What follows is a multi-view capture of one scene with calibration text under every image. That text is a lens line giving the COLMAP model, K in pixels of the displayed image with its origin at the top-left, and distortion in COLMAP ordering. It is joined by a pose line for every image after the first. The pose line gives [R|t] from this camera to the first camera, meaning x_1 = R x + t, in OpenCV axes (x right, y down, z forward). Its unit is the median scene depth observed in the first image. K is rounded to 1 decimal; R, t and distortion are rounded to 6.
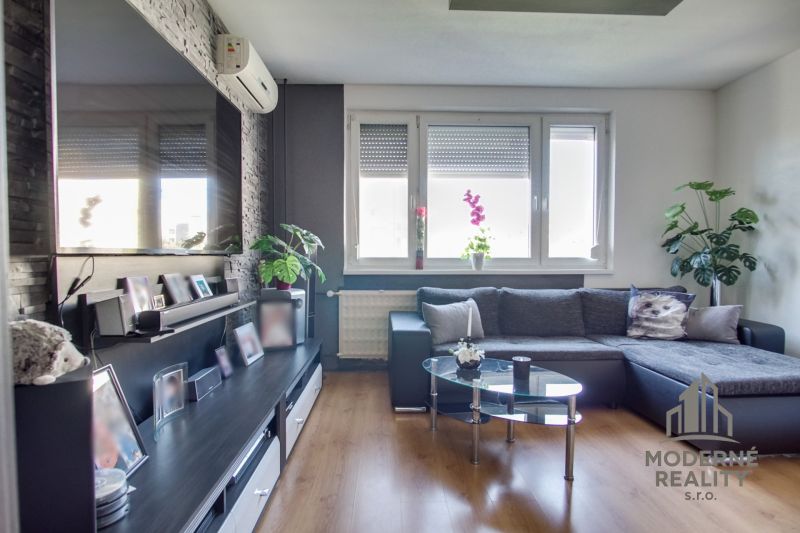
lens RADIAL K [[432.9, 0, 398.9], [0, 432.9, 262.6], [0, 0, 1]] dist [-0.003675, -0.000619]
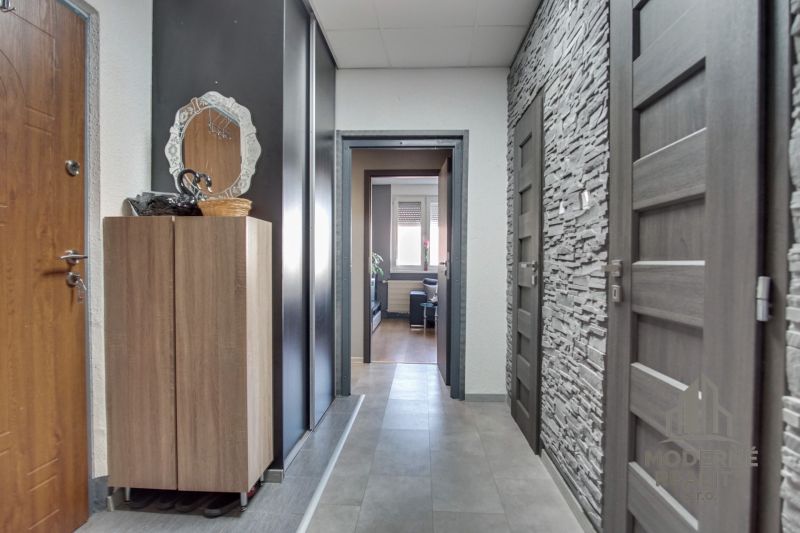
lens RADIAL K [[468.4, 0, 400.3], [0, 468.4, 266.9], [0, 0, 1]] dist [-0.038906, 0.010119]
pose [[0.996186, 0.007937, -0.086894, 0.125506], [-0.009216, 0.999855, -0.014324, 0.031050], [0.086767, 0.015070, 0.996115, -1.324275]]
